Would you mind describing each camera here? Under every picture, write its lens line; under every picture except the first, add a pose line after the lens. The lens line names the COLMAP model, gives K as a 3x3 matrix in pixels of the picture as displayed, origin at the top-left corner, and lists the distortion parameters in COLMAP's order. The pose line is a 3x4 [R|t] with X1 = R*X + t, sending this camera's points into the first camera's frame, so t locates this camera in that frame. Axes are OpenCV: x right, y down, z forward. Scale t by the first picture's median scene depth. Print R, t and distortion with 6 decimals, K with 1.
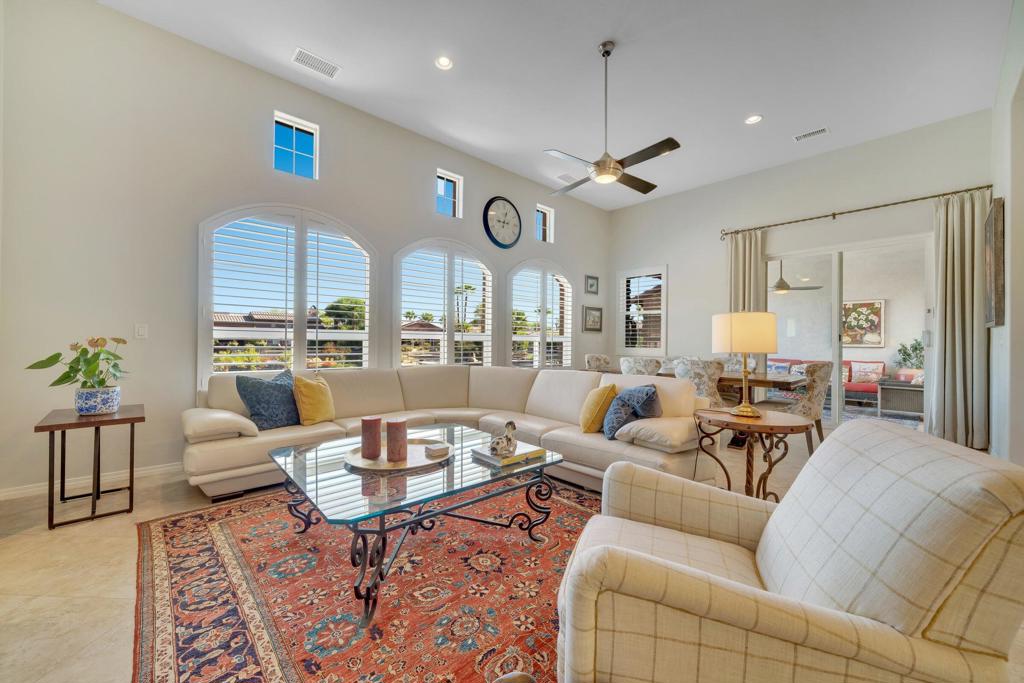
lens RADIAL K [[398.2, 0, 510.0], [0, 398.2, 341.0], [0, 0, 1]] dist [0.022210, -0.000313]
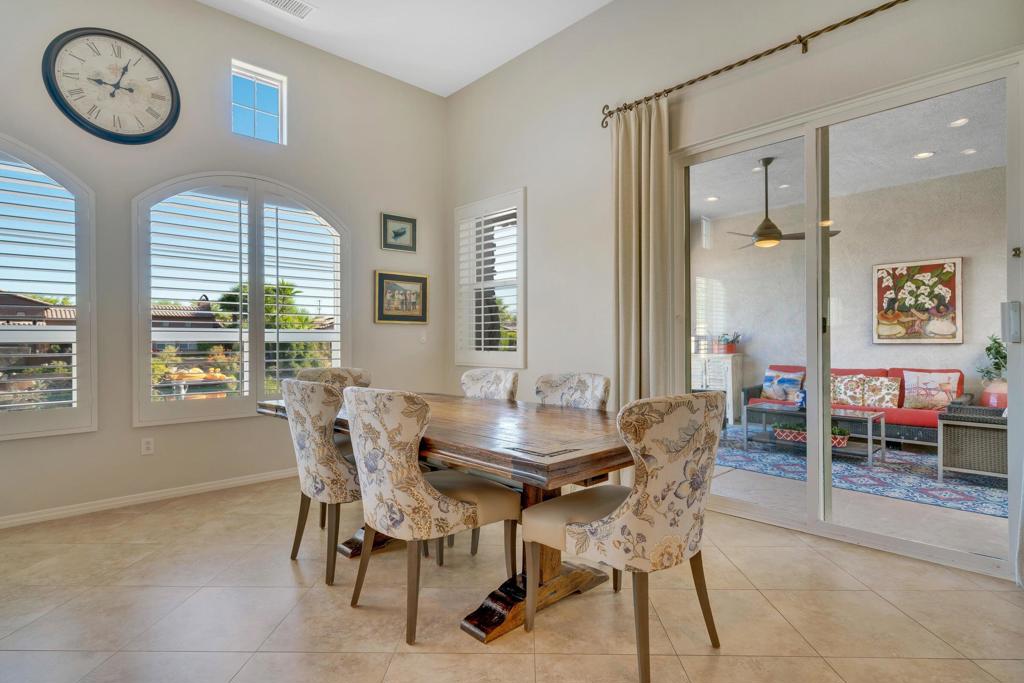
lens RADIAL K [[506.2, 0, 512.5], [0, 506.2, 341.0], [0, 0, 1]] dist [0.005201, 0.002639]
pose [[0.999701, -0.013222, -0.020585, 0.320176], [0.013244, 0.999912, 0.000935, 0.003197], [0.020571, -0.001207, 0.999788, 0.289266]]
